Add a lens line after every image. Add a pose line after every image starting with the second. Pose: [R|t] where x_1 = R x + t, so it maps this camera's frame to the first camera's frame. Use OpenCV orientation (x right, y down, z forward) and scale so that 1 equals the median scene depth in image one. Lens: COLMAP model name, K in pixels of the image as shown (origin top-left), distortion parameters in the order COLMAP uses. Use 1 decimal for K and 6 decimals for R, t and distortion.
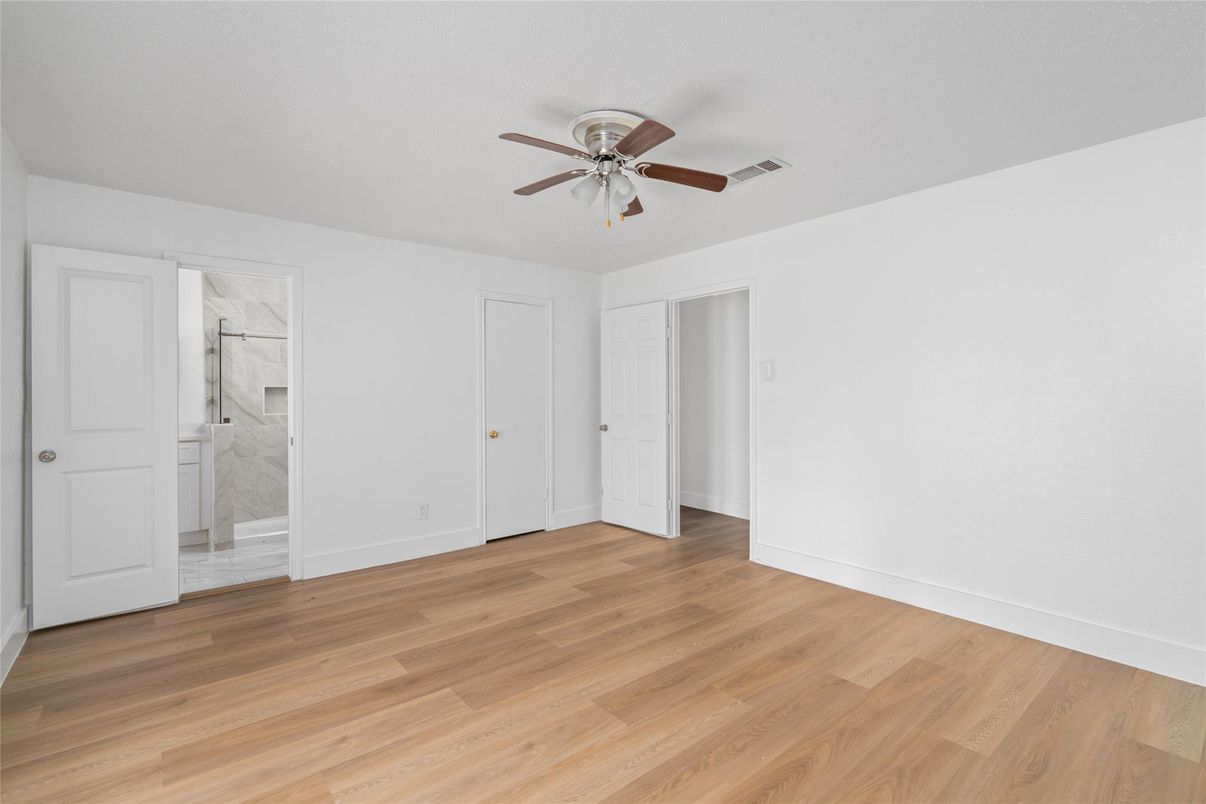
lens RADIAL K [[554.7, 0, 597.4], [0, 554.7, 398.6], [0, 0, 1]] dist [0.008230, 0.000660]
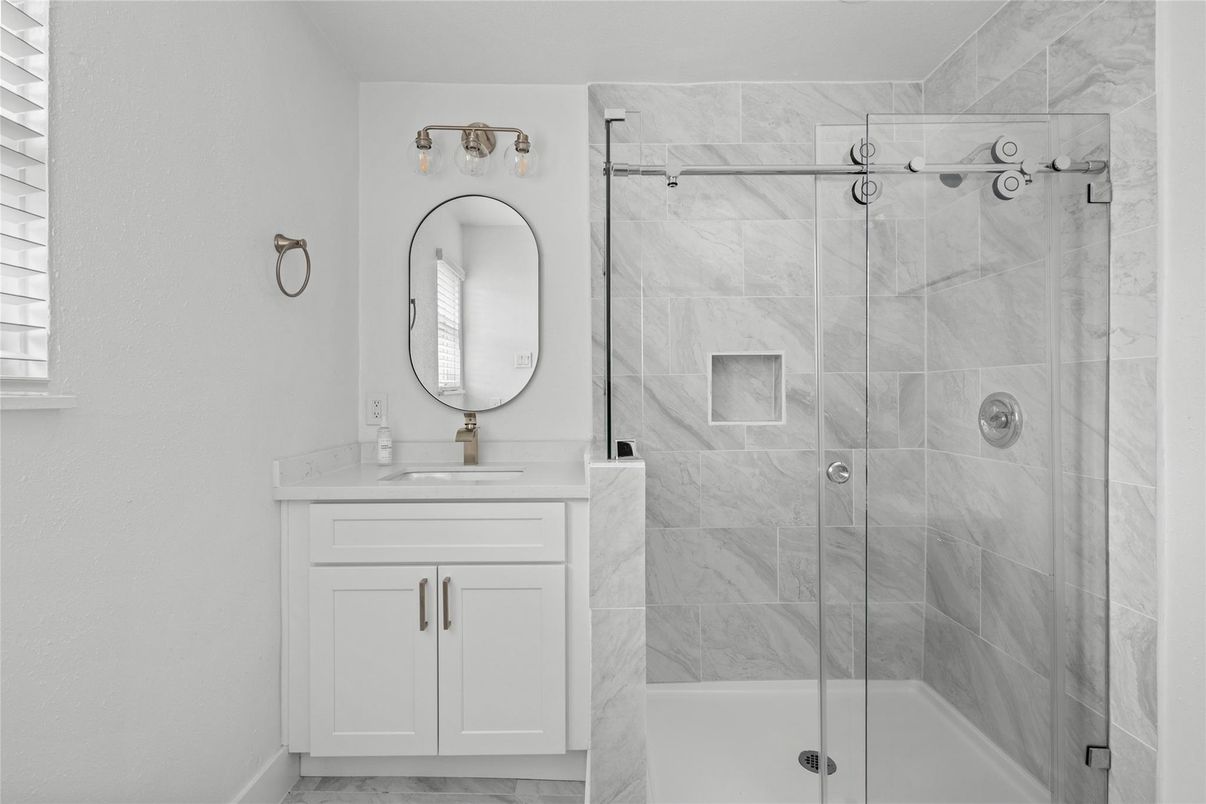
lens RADIAL K [[554.7, 0, 602.1], [0, 554.7, 398.9], [0, 0, 1]] dist [0.008230, 0.000660]
pose [[0.784382, 0.001307, -0.620277, -0.419093], [0.002917, 0.999979, 0.005796, 0.008483], [0.620271, -0.006355, 0.784362, 0.648152]]
